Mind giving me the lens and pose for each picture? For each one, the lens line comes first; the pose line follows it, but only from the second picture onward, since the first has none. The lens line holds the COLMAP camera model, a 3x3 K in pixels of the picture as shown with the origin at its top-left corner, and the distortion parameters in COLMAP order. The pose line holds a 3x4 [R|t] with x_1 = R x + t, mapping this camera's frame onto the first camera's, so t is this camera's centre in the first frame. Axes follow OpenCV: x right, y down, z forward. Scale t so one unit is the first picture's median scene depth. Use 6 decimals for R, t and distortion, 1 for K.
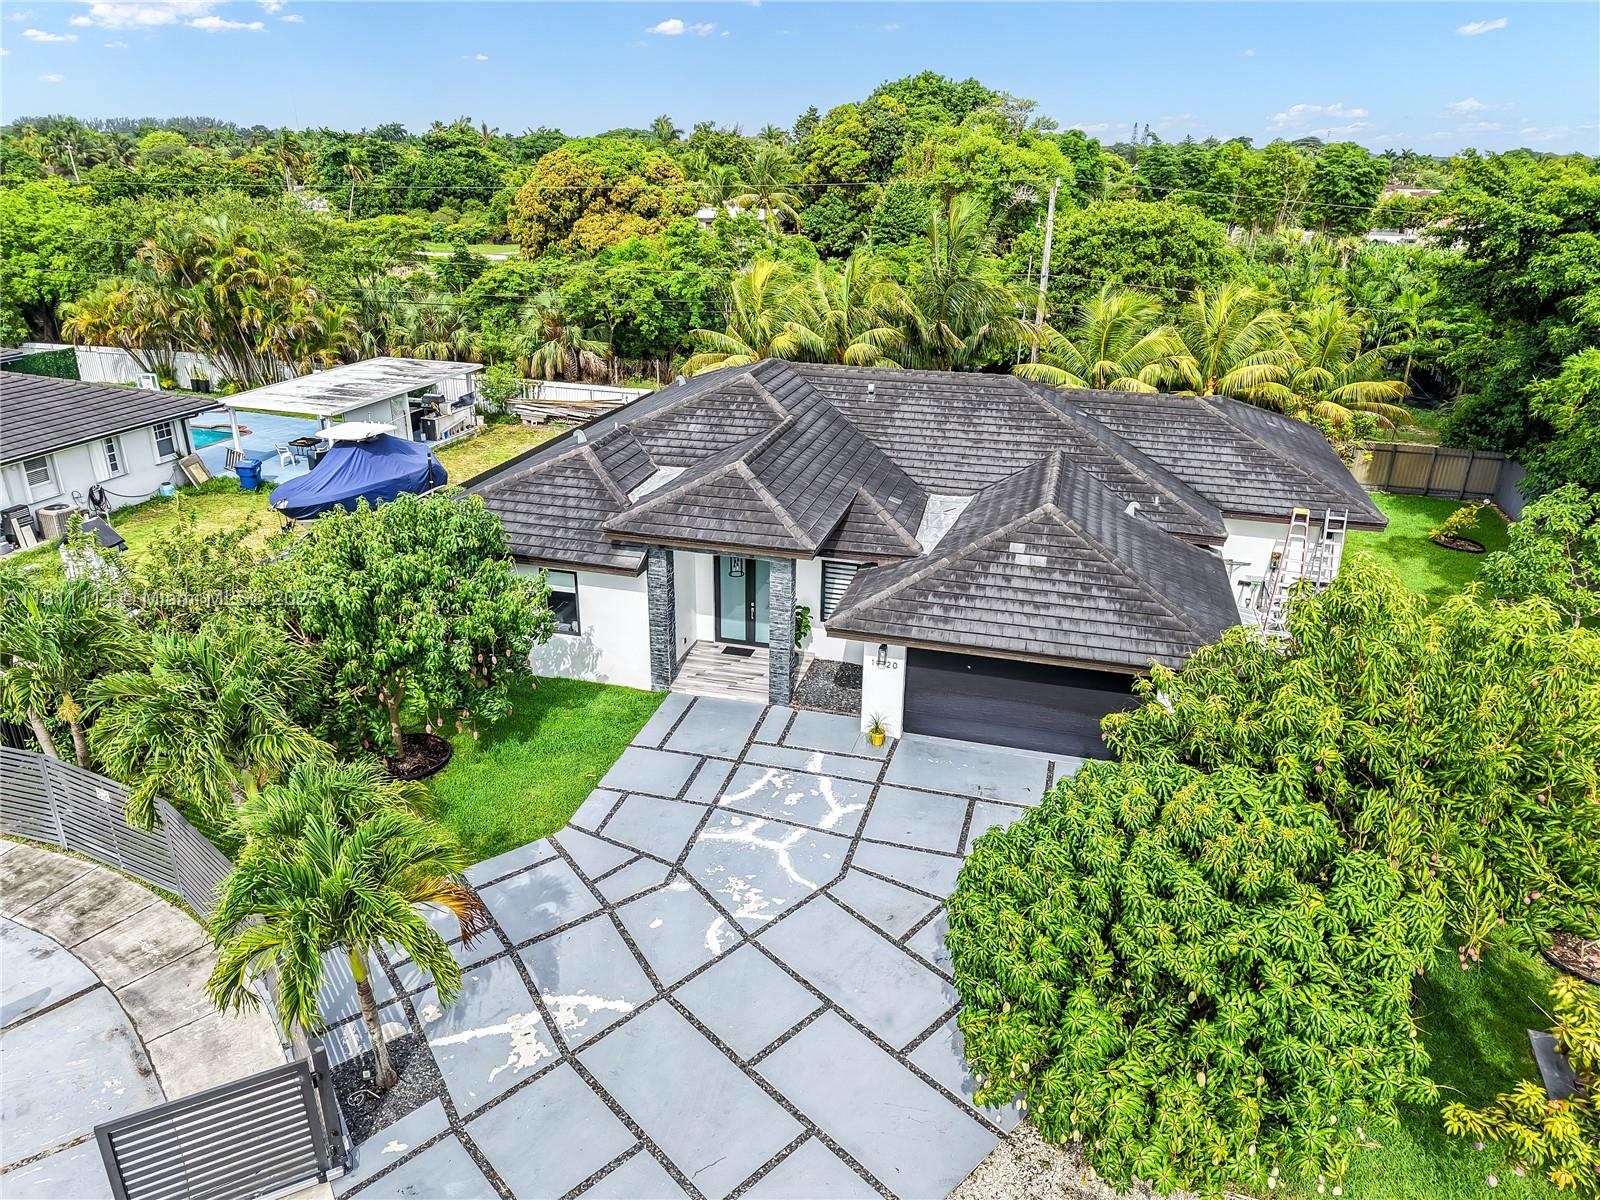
lens RADIAL K [[1088.5, 0, 800.5], [0, 1088.5, 603.0], [0, 0, 1]] dist [0.017759, -0.024855]
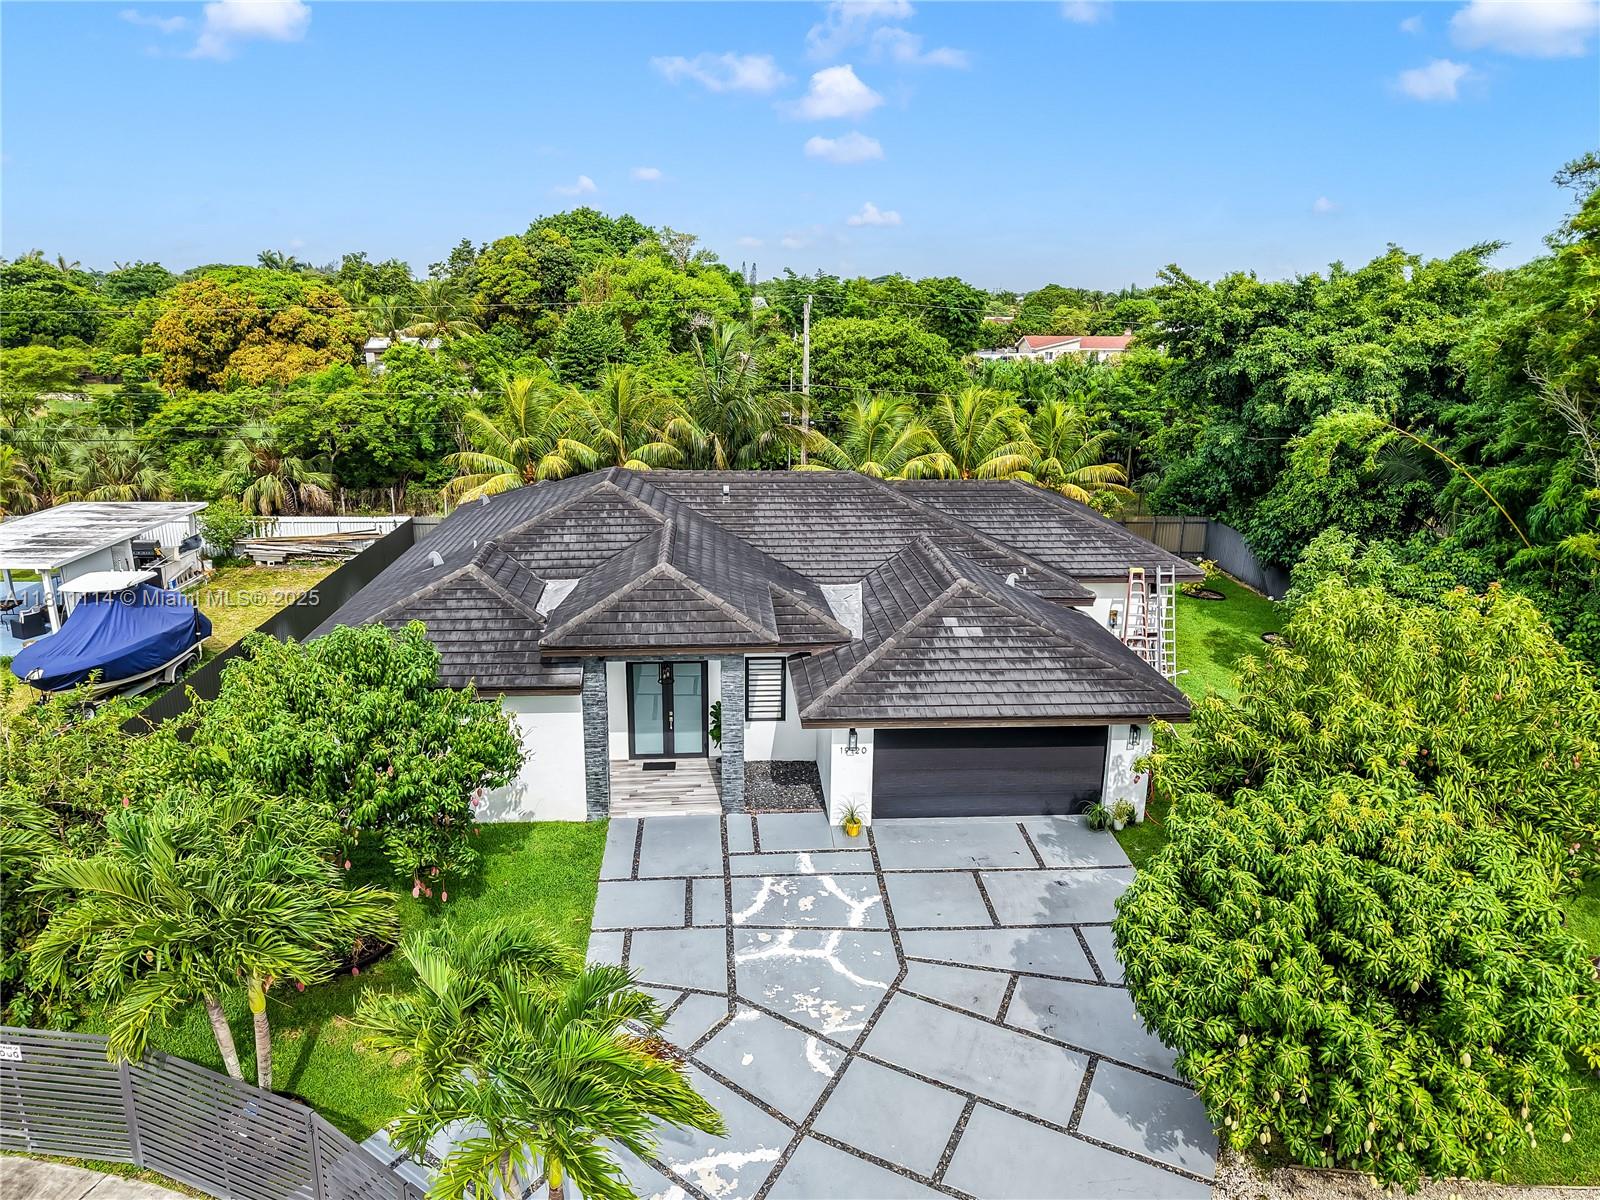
lens RADIAL K [[1088.5, 0, 796.5], [0, 1088.5, 606.4], [0, 0, 1]] dist [0.017759, -0.024855]
pose [[0.944600, -0.094617, 0.314290, -0.222255], [0.128403, 0.987761, -0.088551, 0.006159], [-0.302064, 0.124002, 0.945188, 0.057976]]
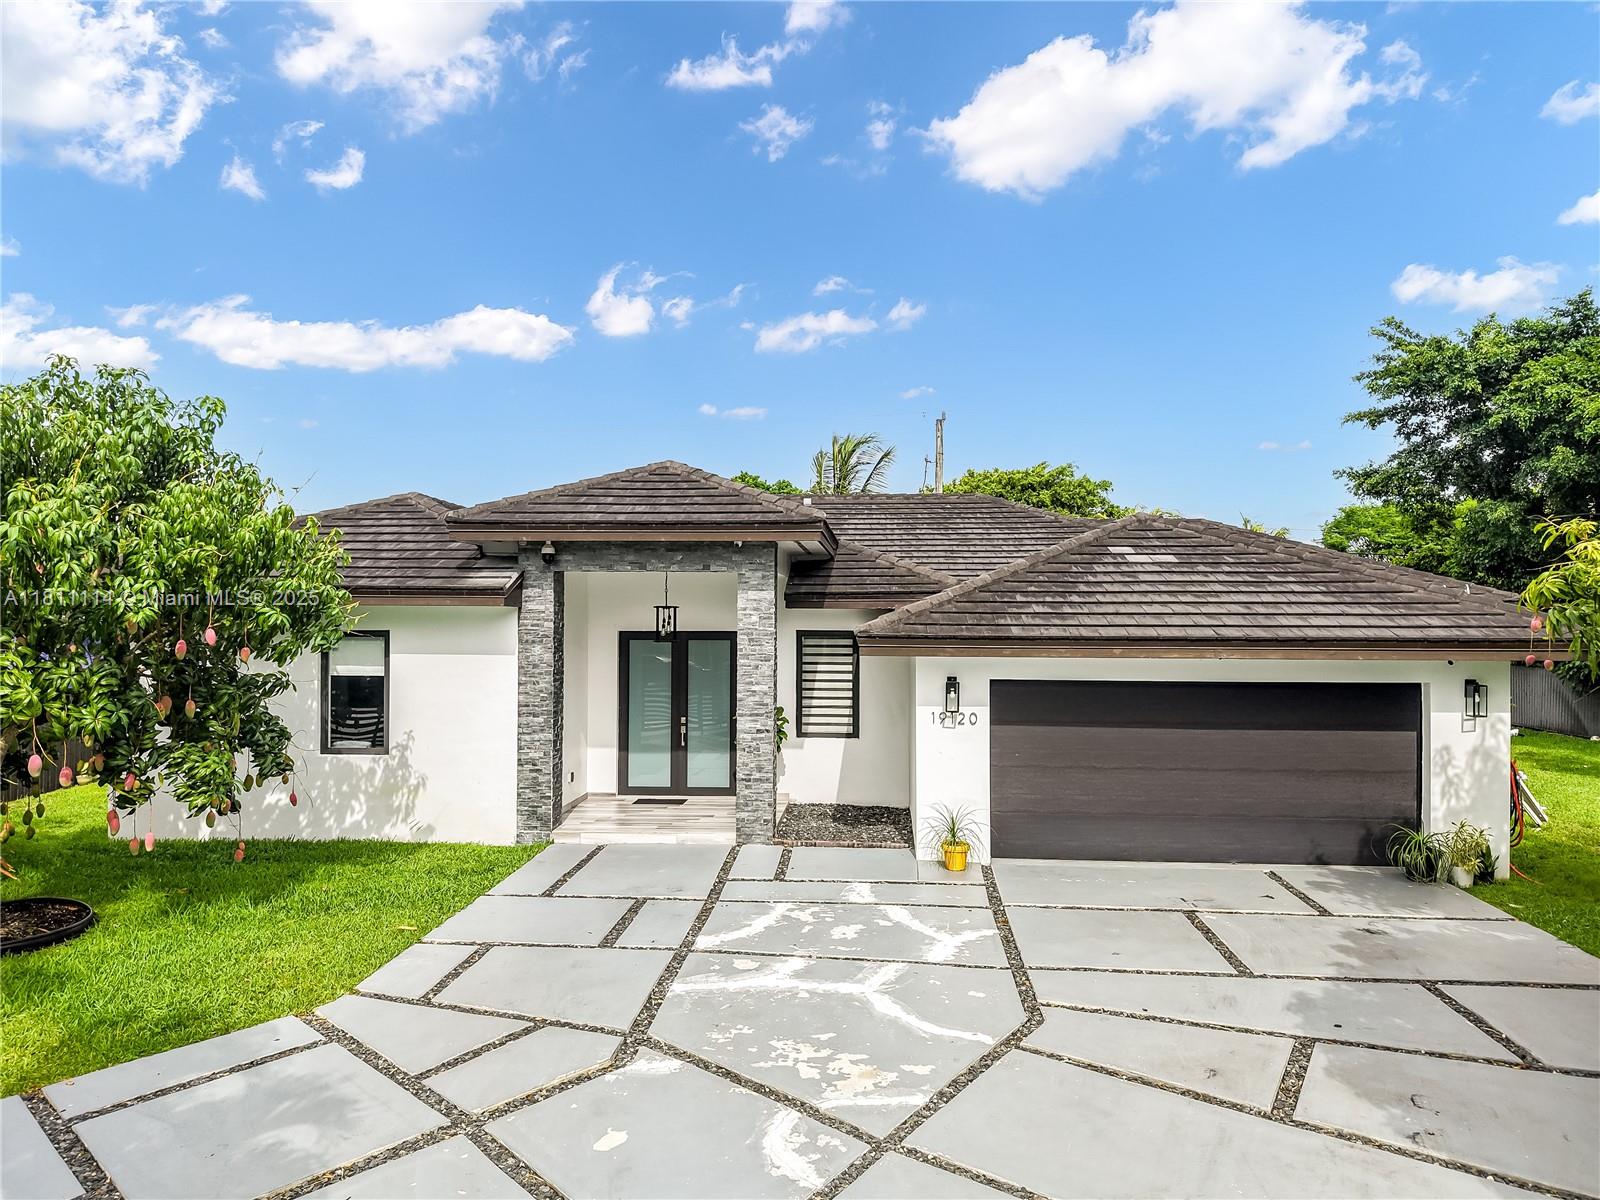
lens RADIAL K [[1088.5, 0, 795.0], [0, 1088.5, 600.7], [0, 0, 1]] dist [0.017759, -0.024855]
pose [[0.983880, -0.007757, 0.178663, -0.088120], [0.078859, 0.915498, -0.394518, 0.180988], [-0.160505, 0.402248, 0.901352, 0.393100]]
